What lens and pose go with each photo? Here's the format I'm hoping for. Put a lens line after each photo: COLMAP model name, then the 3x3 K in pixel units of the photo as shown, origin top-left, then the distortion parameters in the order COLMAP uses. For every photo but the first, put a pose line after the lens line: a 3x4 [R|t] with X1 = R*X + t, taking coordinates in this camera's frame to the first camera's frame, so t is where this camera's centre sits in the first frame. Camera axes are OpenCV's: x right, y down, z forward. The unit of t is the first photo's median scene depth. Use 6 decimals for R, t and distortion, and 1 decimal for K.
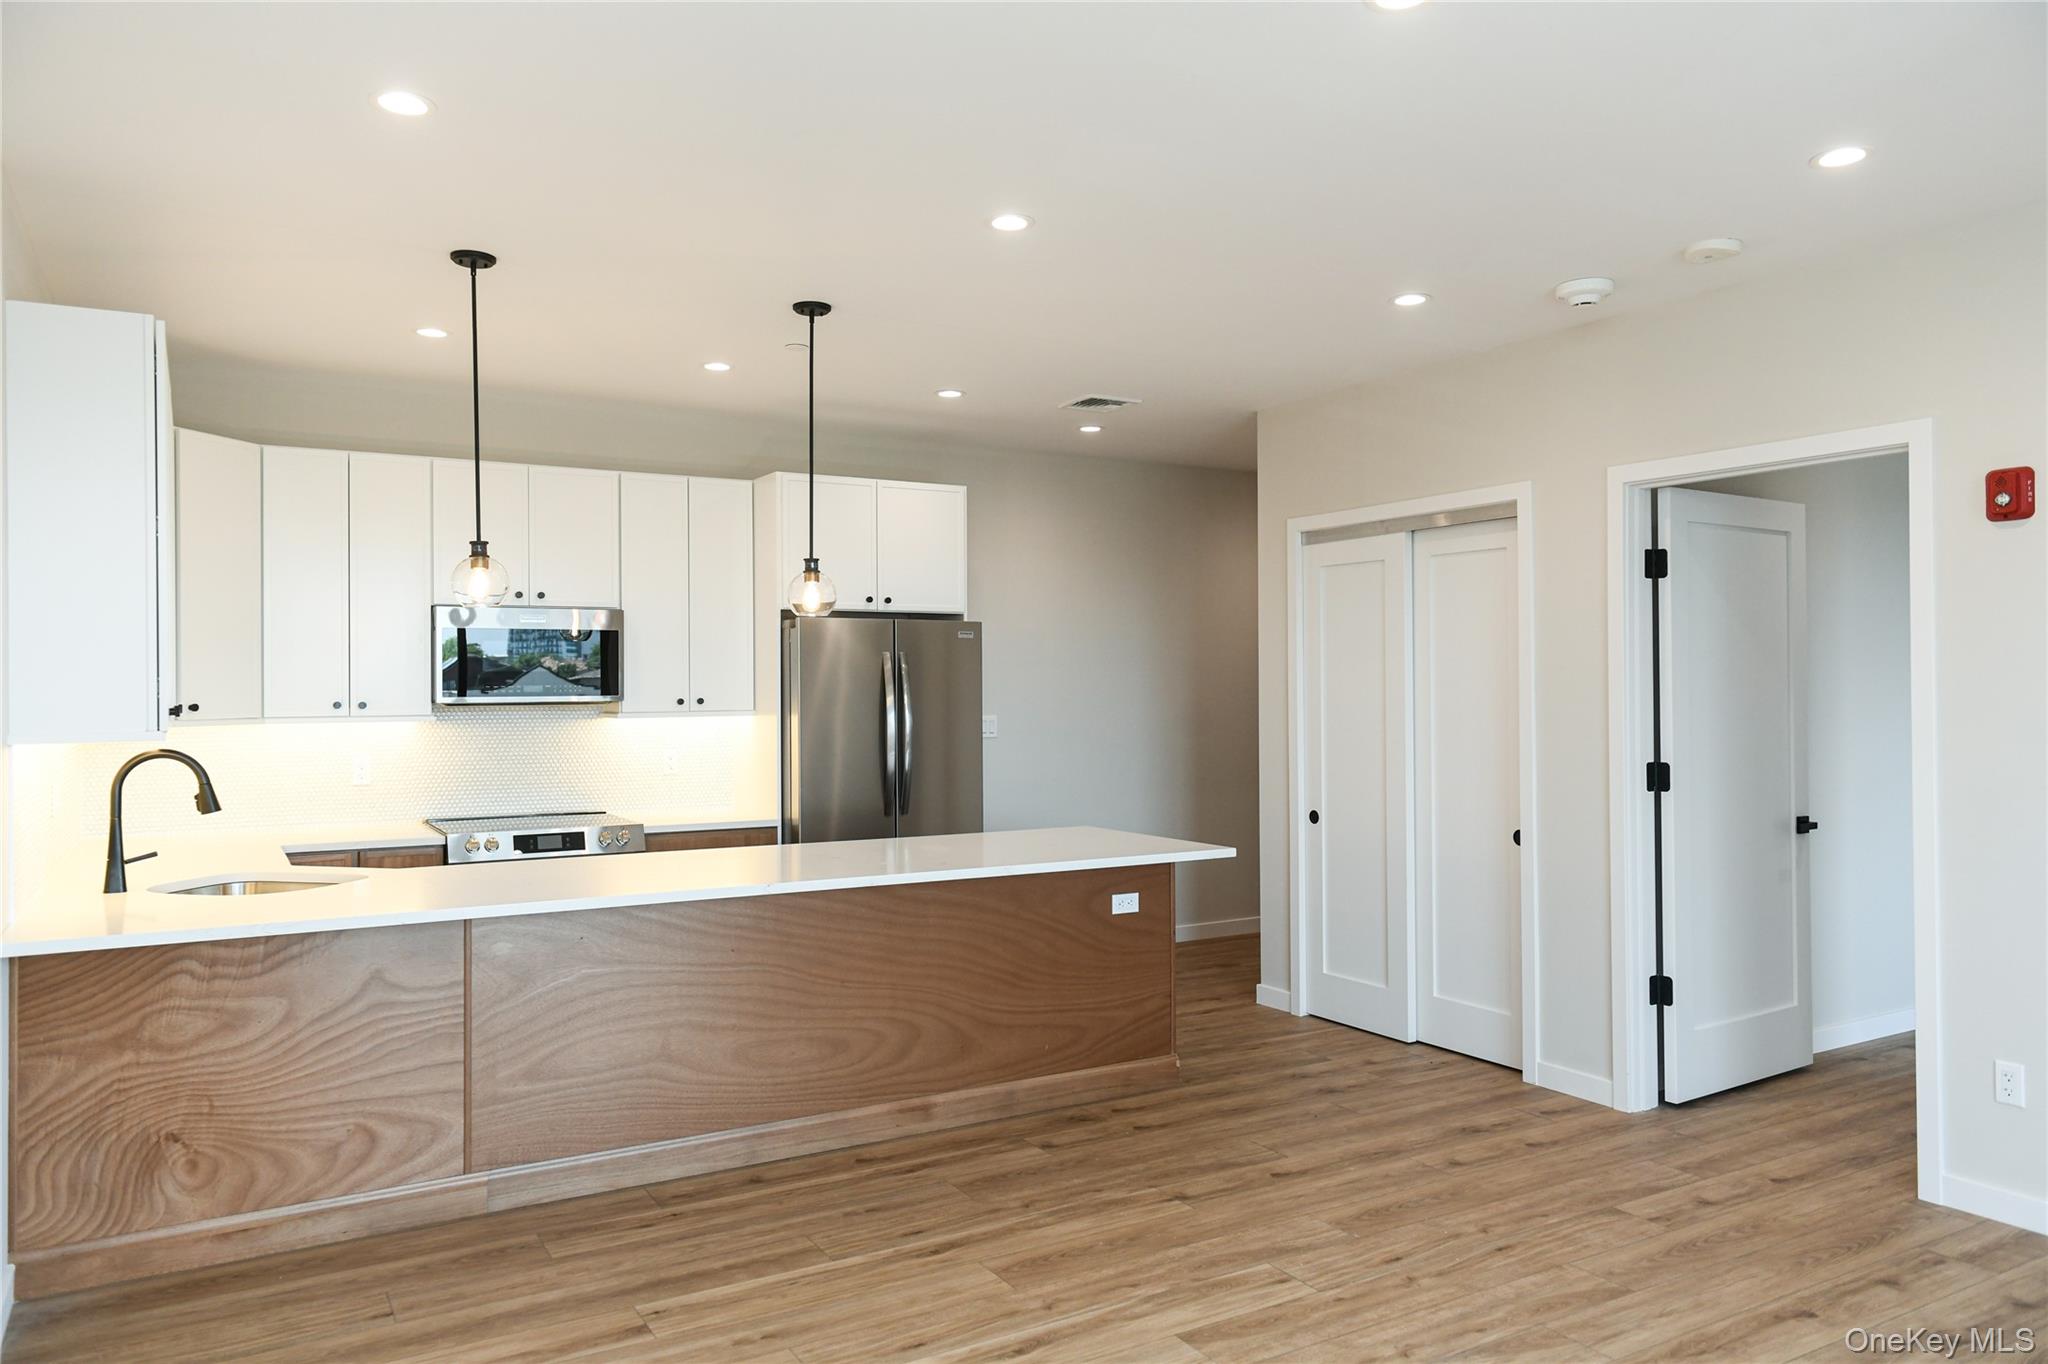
lens RADIAL K [[1397.2, 0, 1012.6], [0, 1397.2, 674.4], [0, 0, 1]] dist [0.016301, -0.004811]
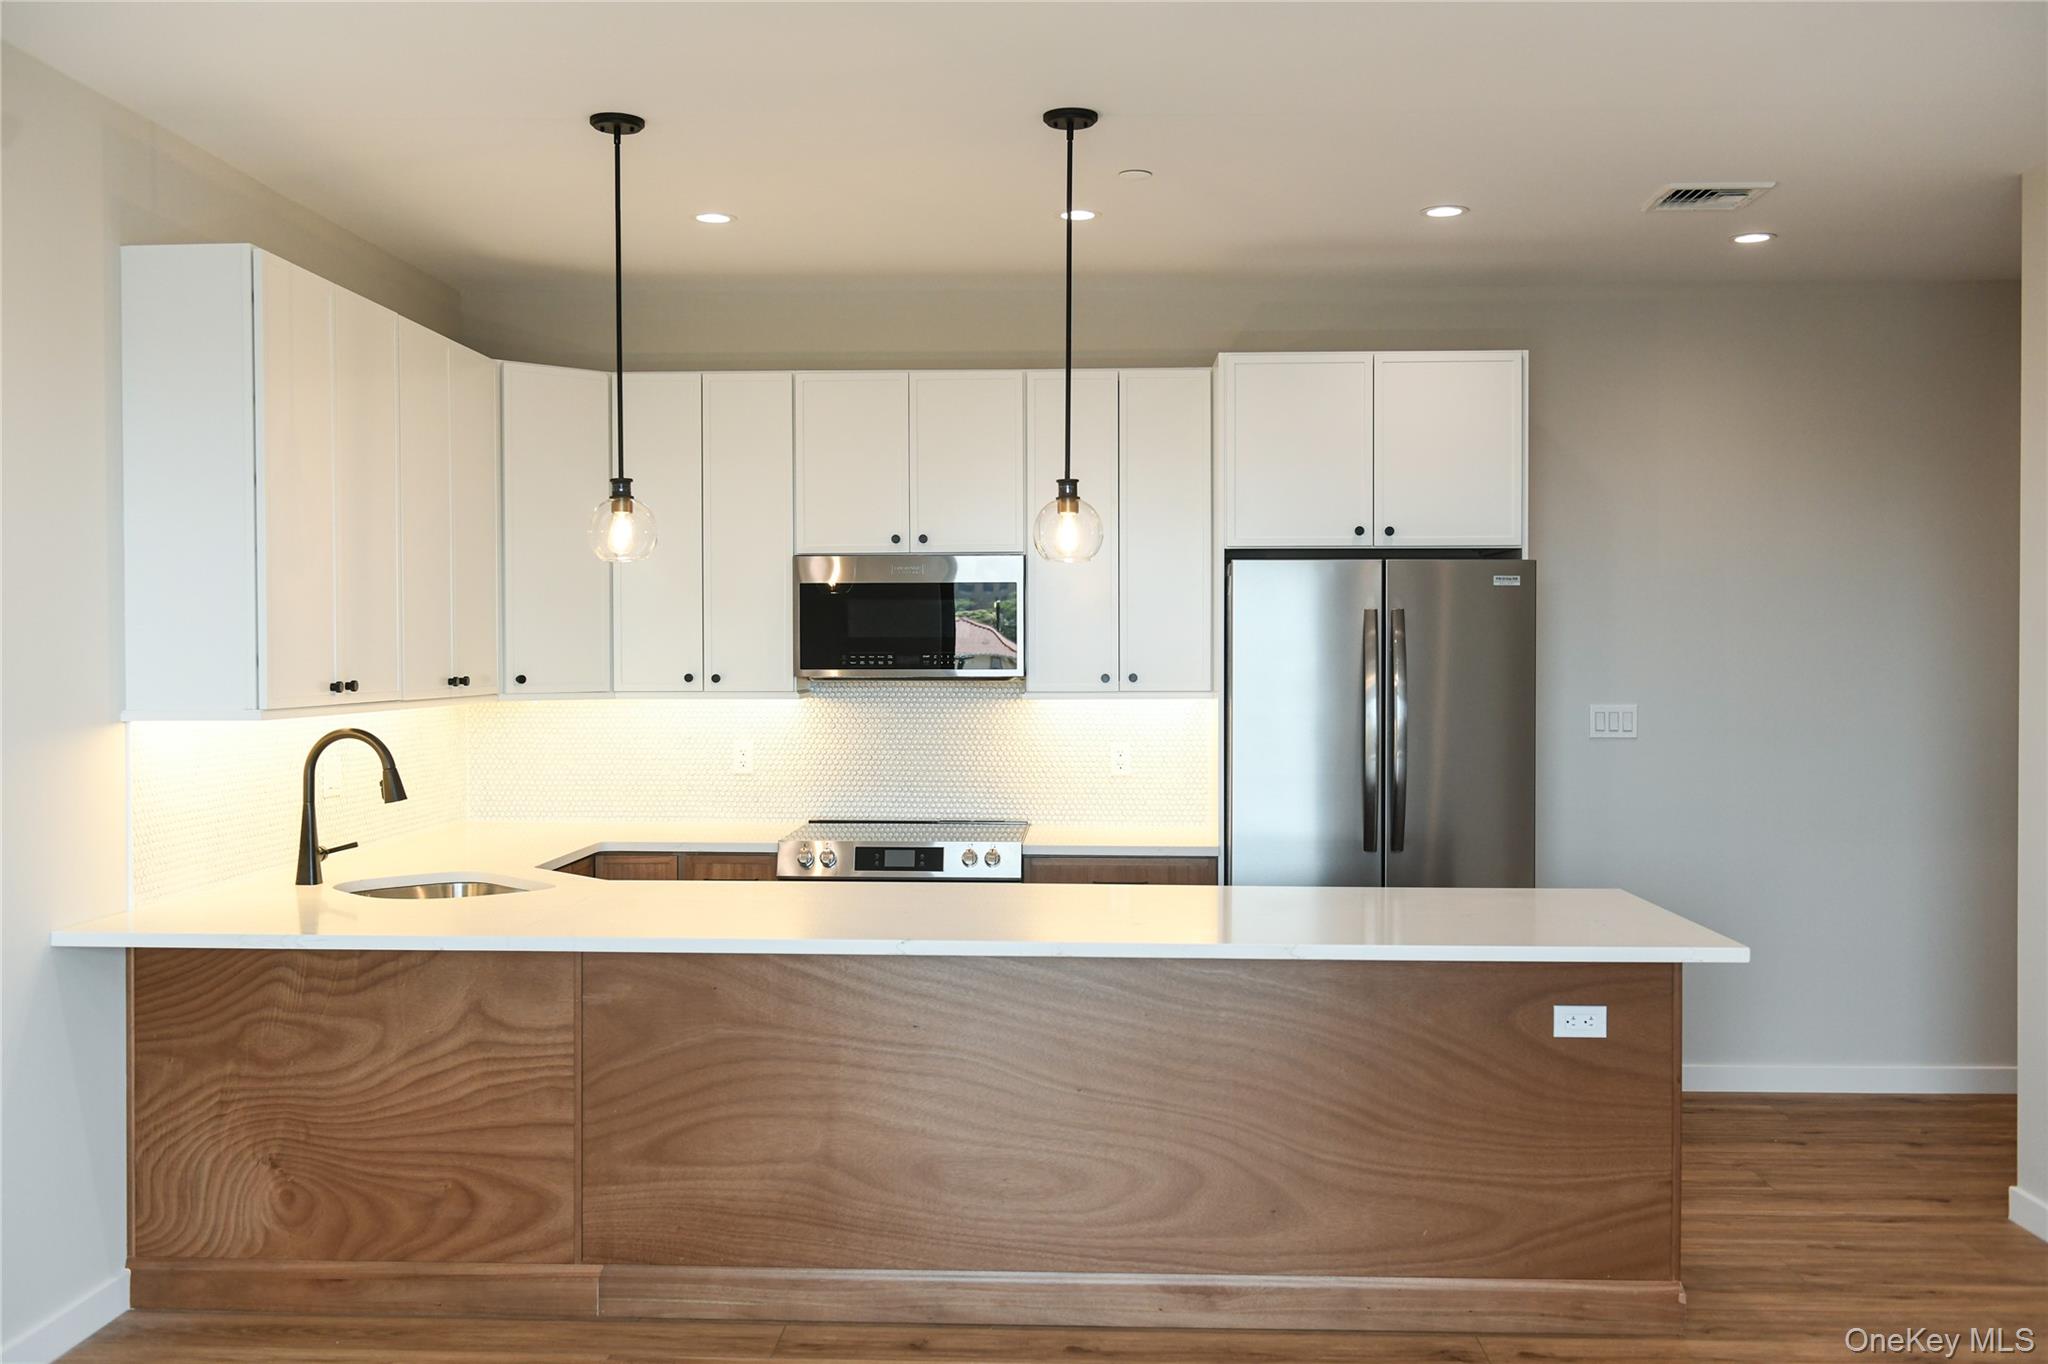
lens RADIAL K [[1859.7, 0, 1024.5], [0, 1859.7, 679.0], [0, 0, 1]] dist [-0.005557, 0.007363]
pose [[0.838414, 0.011619, -0.544911, 0.343096], [0.001581, 0.999717, 0.023748, -0.005096], [0.545032, -0.020772, 0.838158, 0.209551]]
